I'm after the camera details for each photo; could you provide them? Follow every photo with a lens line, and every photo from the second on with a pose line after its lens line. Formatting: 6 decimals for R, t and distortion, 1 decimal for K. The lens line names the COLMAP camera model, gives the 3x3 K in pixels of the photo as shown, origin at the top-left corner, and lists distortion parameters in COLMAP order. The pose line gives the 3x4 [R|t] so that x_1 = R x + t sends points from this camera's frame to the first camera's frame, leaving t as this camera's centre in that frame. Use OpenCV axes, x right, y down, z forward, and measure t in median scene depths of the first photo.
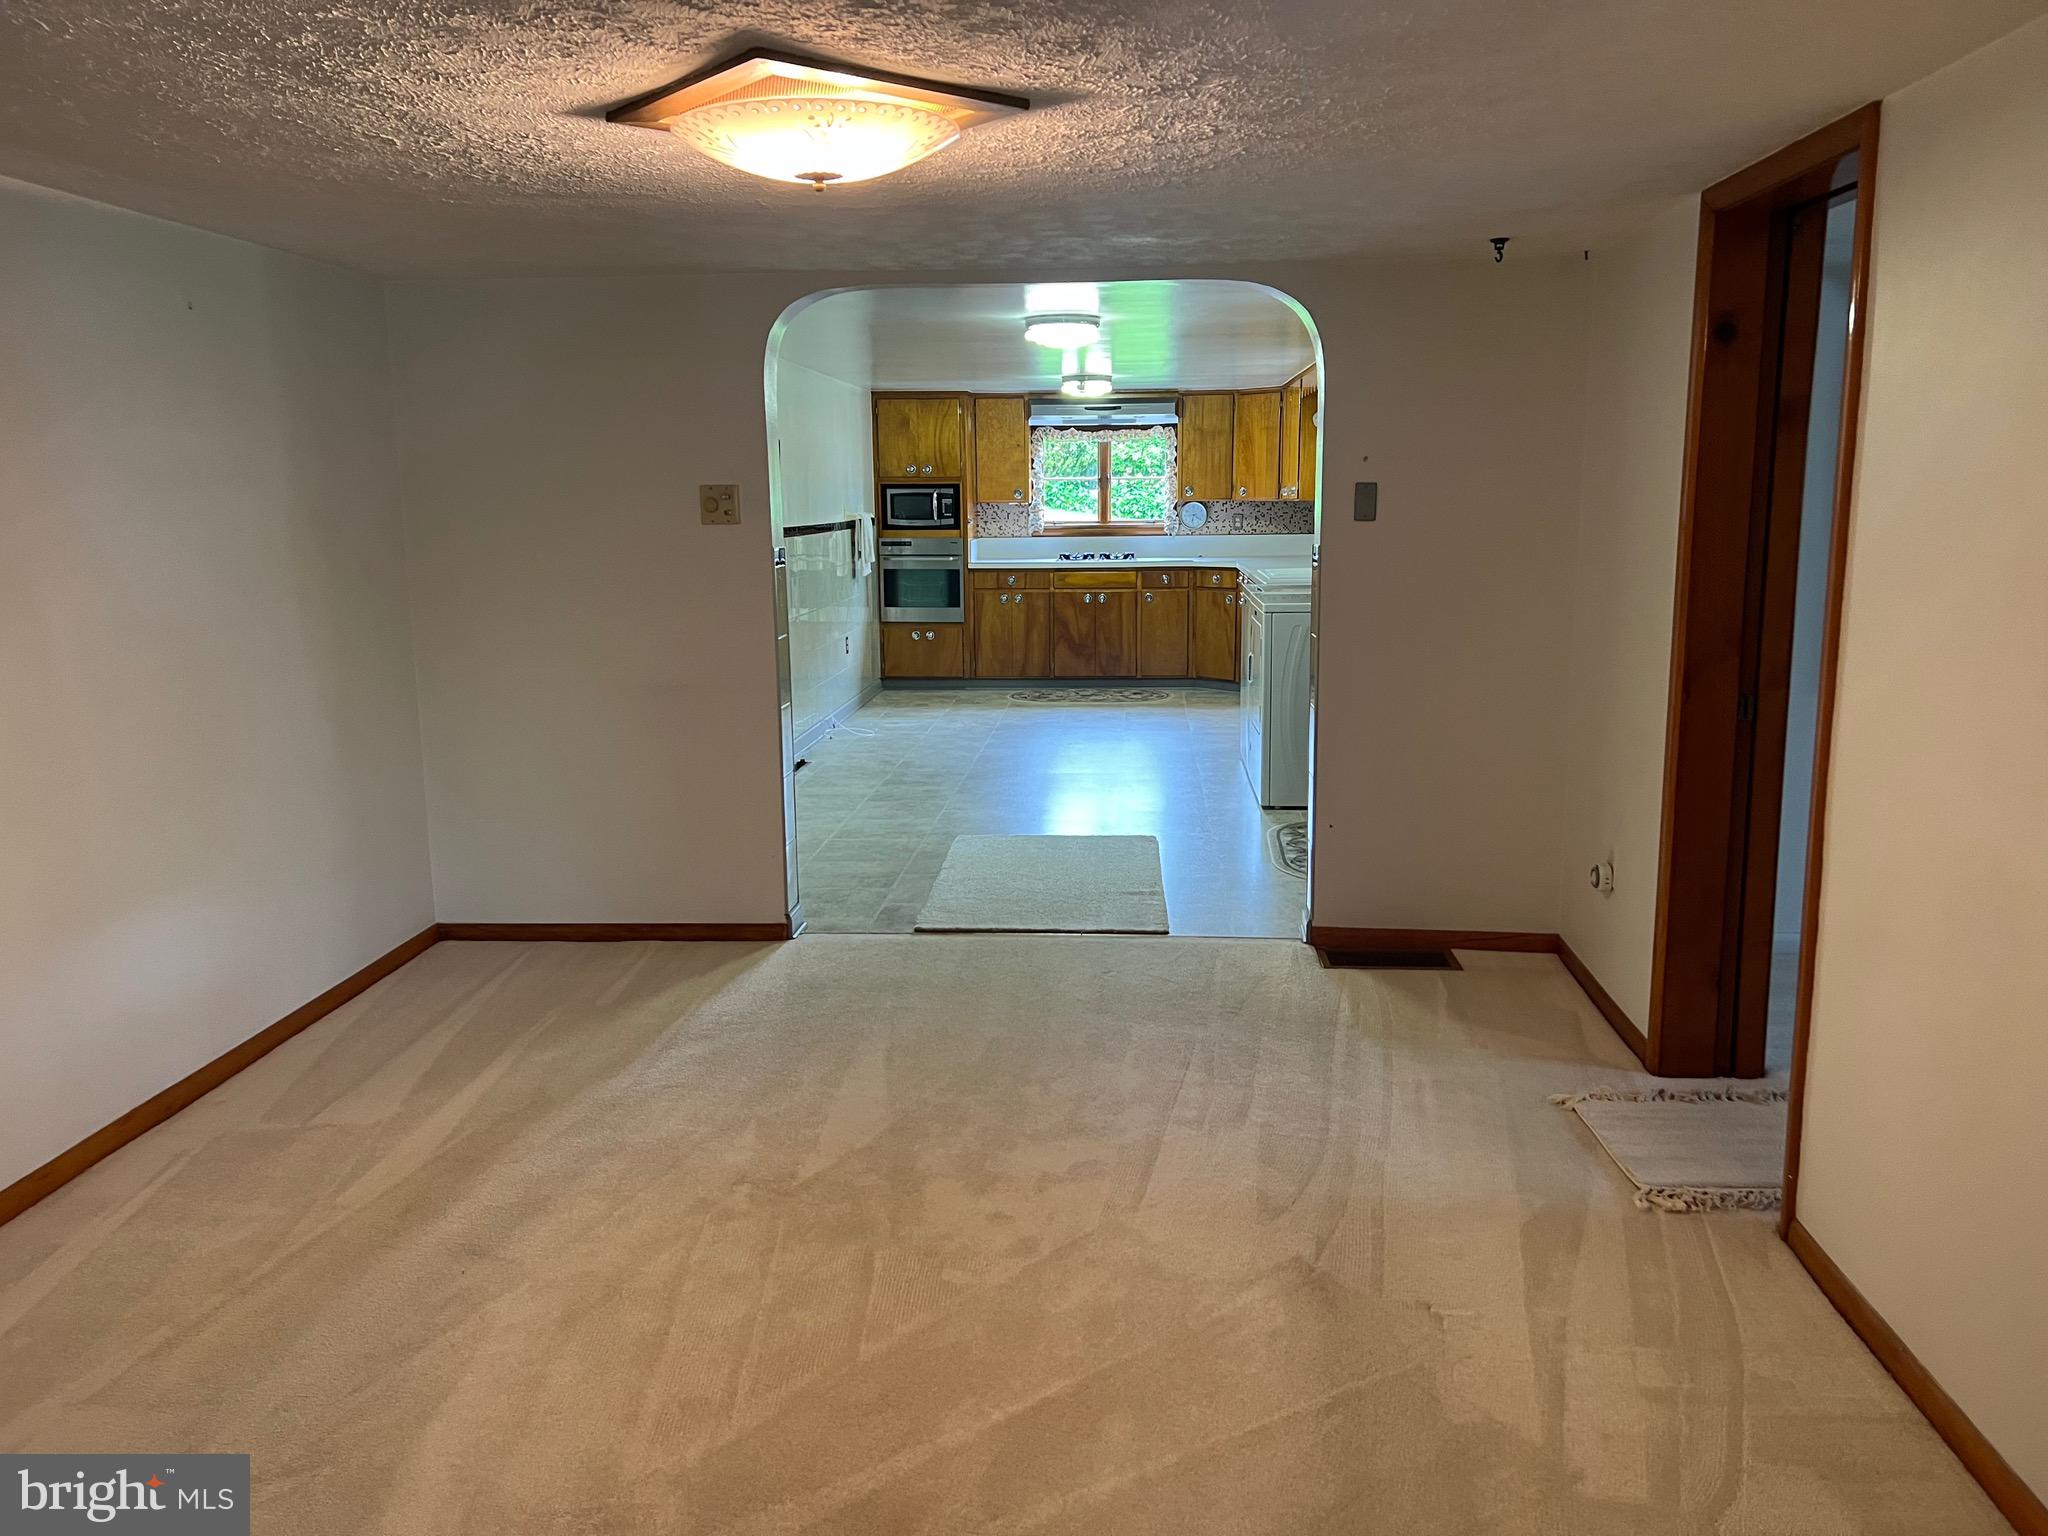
lens RADIAL K [[1546.7, 0, 1024.0], [0, 1546.7, 768.0], [0, 0, 1]] dist [0.097748, -0.127099]
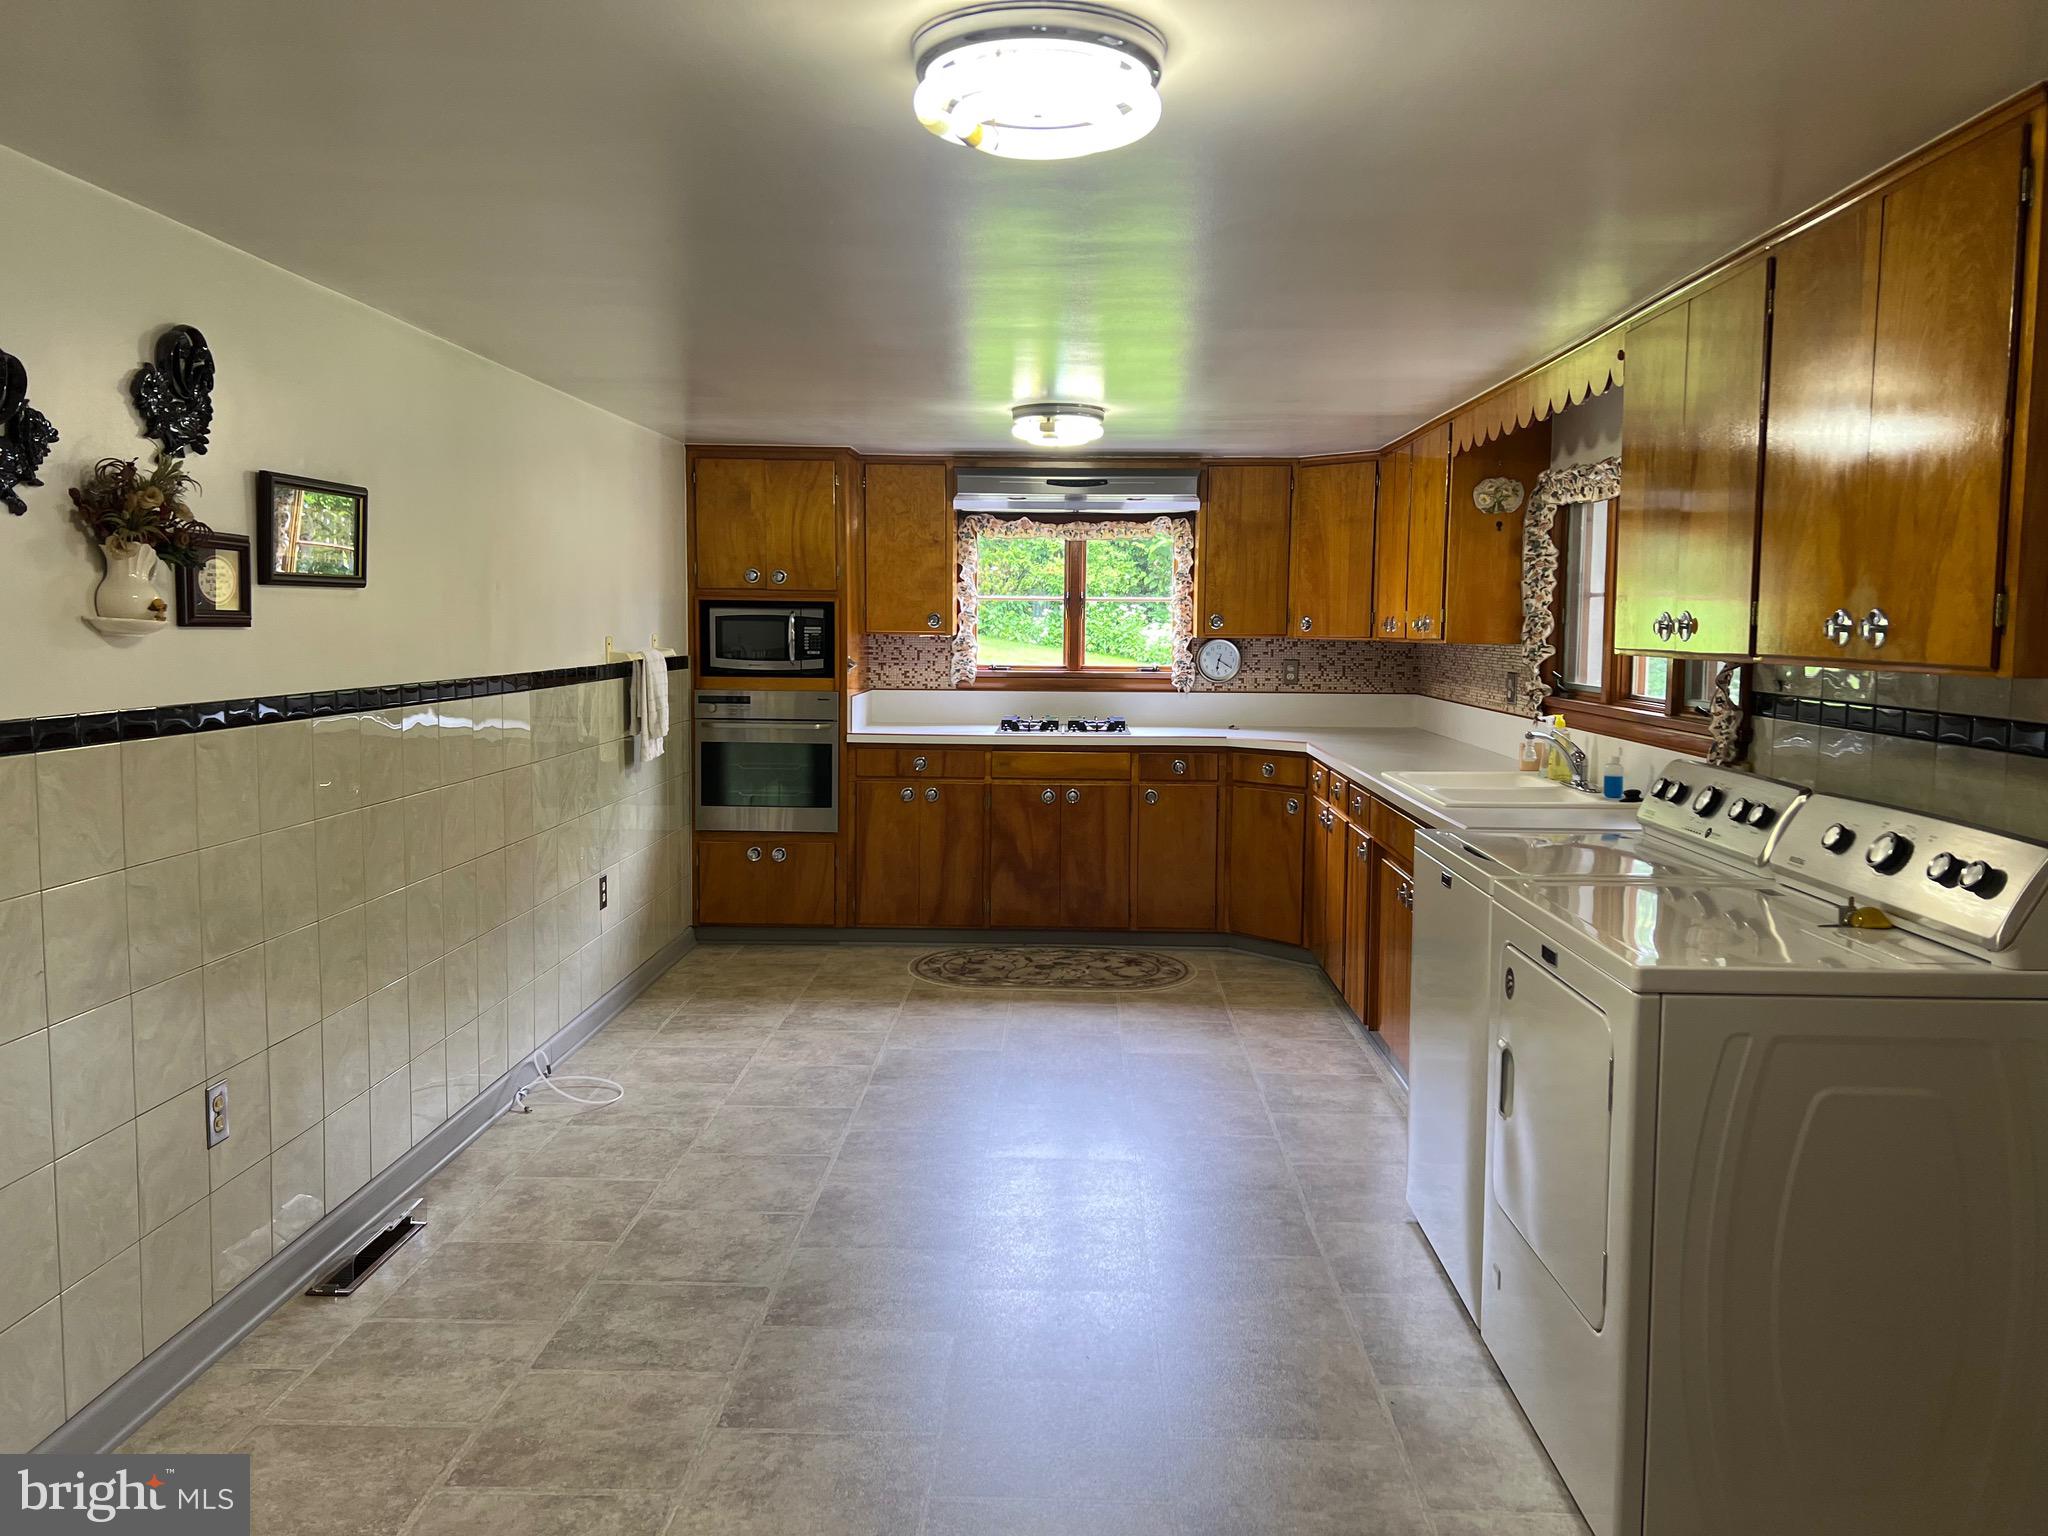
lens RADIAL K [[1557.7, 0, 1026.8], [0, 1557.7, 743.9], [0, 0, 1]] dist [0.058266, -0.001933]
pose [[0.998935, 0.015098, 0.043589, 0.006718], [-0.010849, 0.995310, -0.096121, -0.071982], [-0.044836, 0.095546, 0.994415, 0.405600]]
